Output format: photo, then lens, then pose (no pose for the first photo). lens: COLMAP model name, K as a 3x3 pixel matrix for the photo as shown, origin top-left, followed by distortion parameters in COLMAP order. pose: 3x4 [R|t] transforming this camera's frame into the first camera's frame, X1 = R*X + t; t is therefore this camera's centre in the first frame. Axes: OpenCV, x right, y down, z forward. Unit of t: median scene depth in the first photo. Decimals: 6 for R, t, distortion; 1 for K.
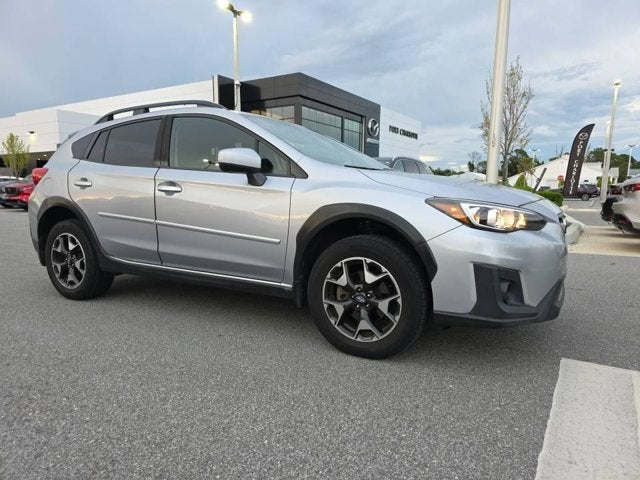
lens RADIAL K [[426.8, 0, 319.8], [0, 426.8, 247.9], [0, 0, 1]] dist [0.084697, -0.085340]
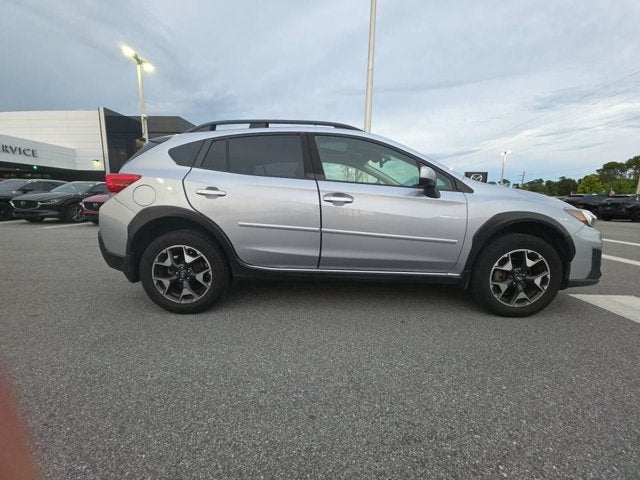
lens RADIAL K [[253.1, 0, 322.0], [0, 253.1, 240.9], [0, 0, 1]] dist [0.016705, -0.010124]
pose [[0.872650, -0.064438, 0.484075, -0.691277], [0.053433, 0.997904, 0.036513, -0.056324], [-0.485413, -0.005997, 0.874264, 0.443915]]
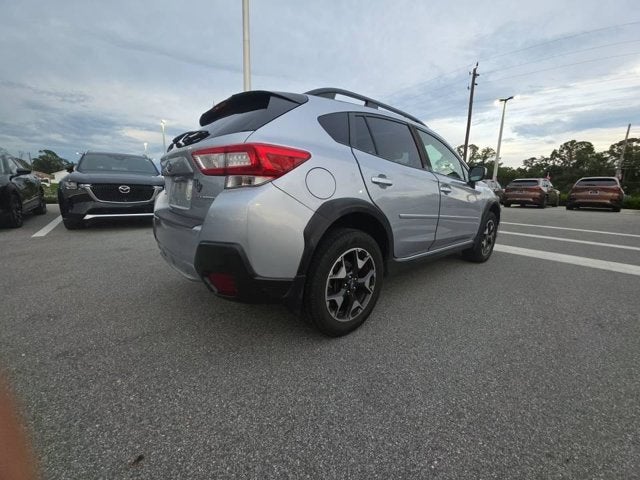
lens RADIAL K [[253.1, 0, 322.0], [0, 253.1, 240.9], [0, 0, 1]] dist [0.016705, -0.010124]
pose [[0.324942, -0.183220, 0.927816, -1.184989], [0.104936, 0.981981, 0.157166, -0.142356], [-0.939894, 0.046292, 0.338314, 1.078237]]
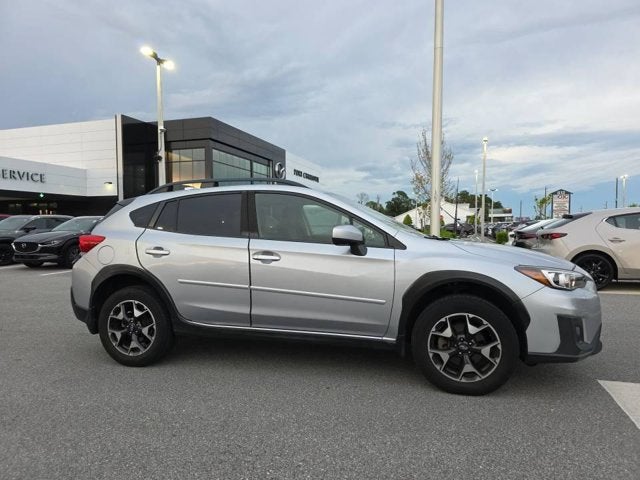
lens RADIAL K [[426.8, 0, 319.8], [0, 426.8, 247.9], [0, 0, 1]] dist [0.084697, -0.085340]
pose [[0.970892, -0.022051, 0.238501, -0.467973], [0.042959, 0.995638, -0.082828, -0.063040], [-0.235634, 0.090663, 0.967604, -0.110017]]
